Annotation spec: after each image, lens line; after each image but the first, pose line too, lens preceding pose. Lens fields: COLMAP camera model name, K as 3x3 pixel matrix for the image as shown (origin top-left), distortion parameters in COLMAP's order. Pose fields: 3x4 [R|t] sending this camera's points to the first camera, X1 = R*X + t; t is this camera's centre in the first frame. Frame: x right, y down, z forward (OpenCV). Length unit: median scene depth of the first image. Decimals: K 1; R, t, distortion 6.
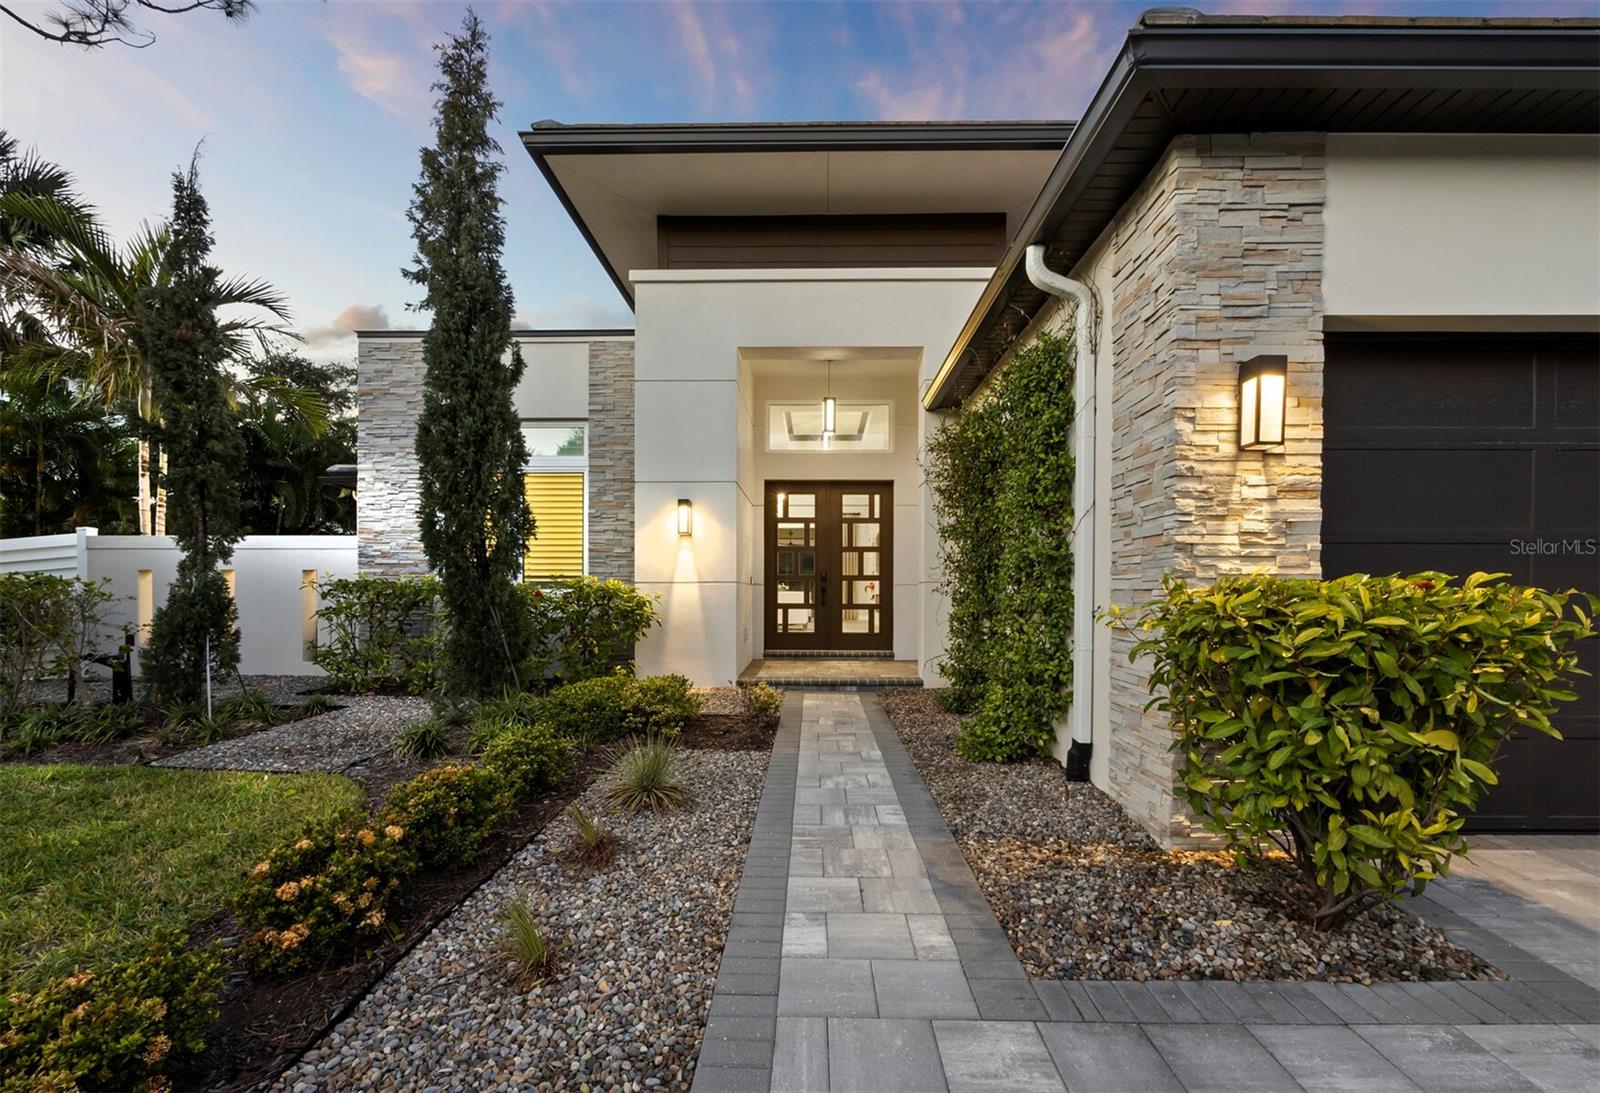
lens RADIAL K [[679.3, 0, 800.0], [0, 679.3, 546.5], [0, 0, 1]] dist [-0.002670, -0.000069]
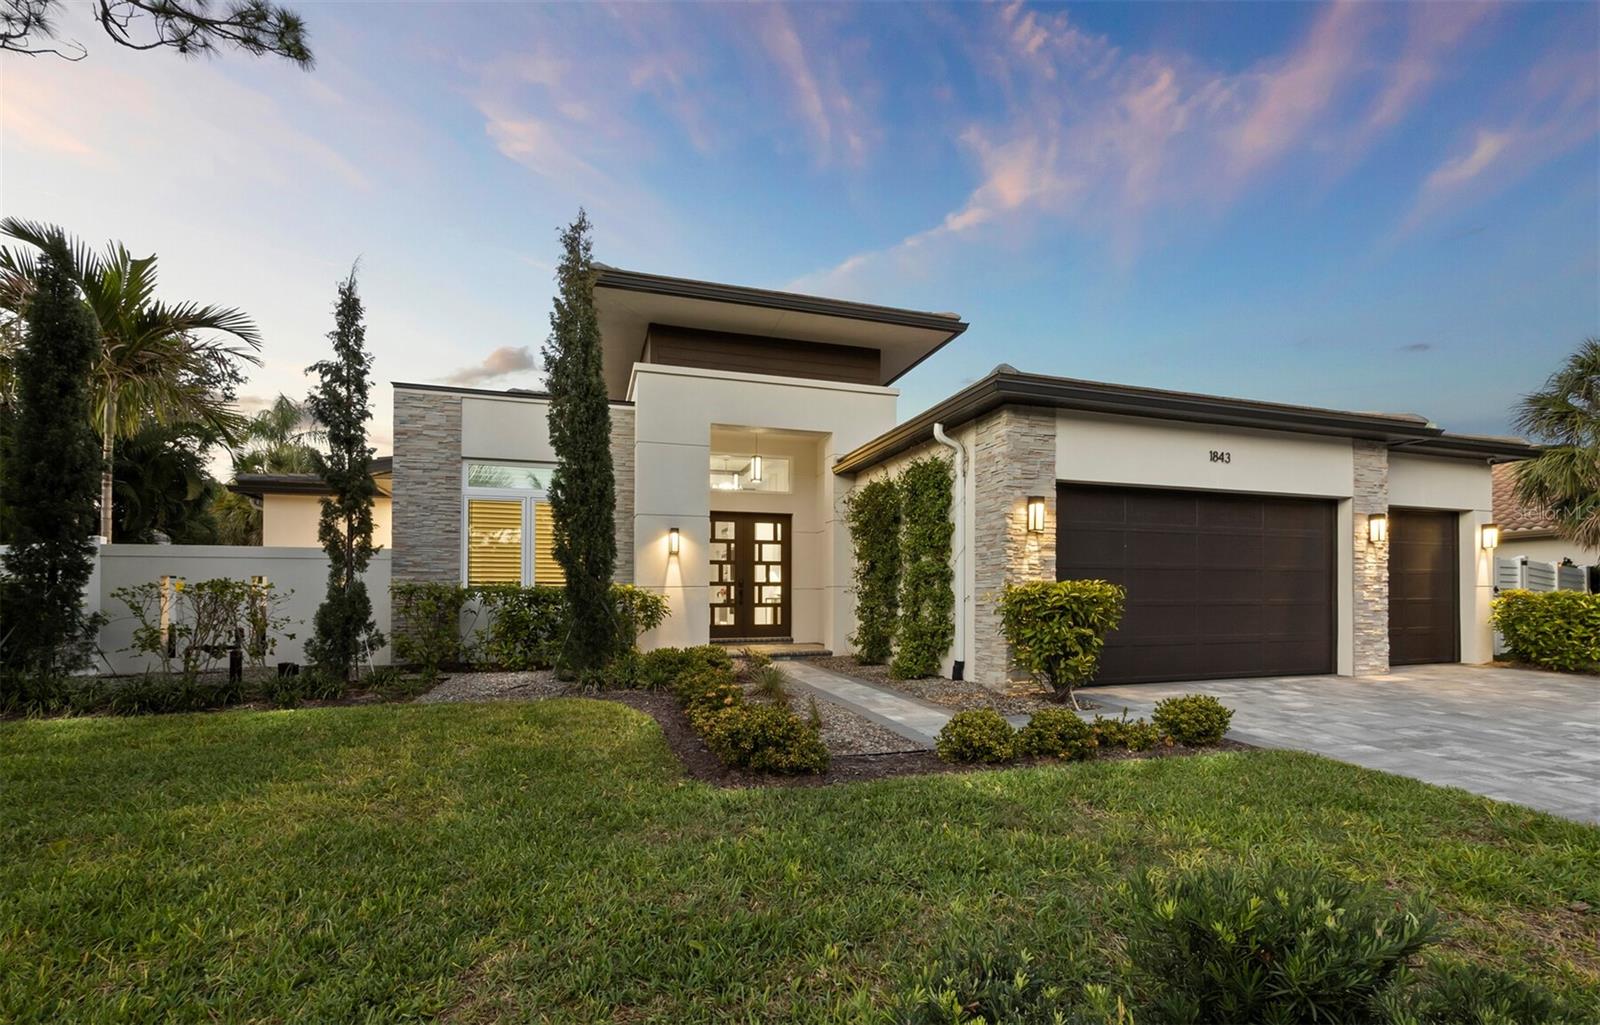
lens RADIAL K [[696.4, 0, 800.0], [0, 696.4, 512.5], [0, 0, 1]] dist [-0.000457, 0.000047]
pose [[0.949563, 0.033563, 0.311774, -0.842502], [-0.014804, 0.997945, -0.062343, -0.033103], [-0.313226, 0.054584, 0.948109, -1.038197]]
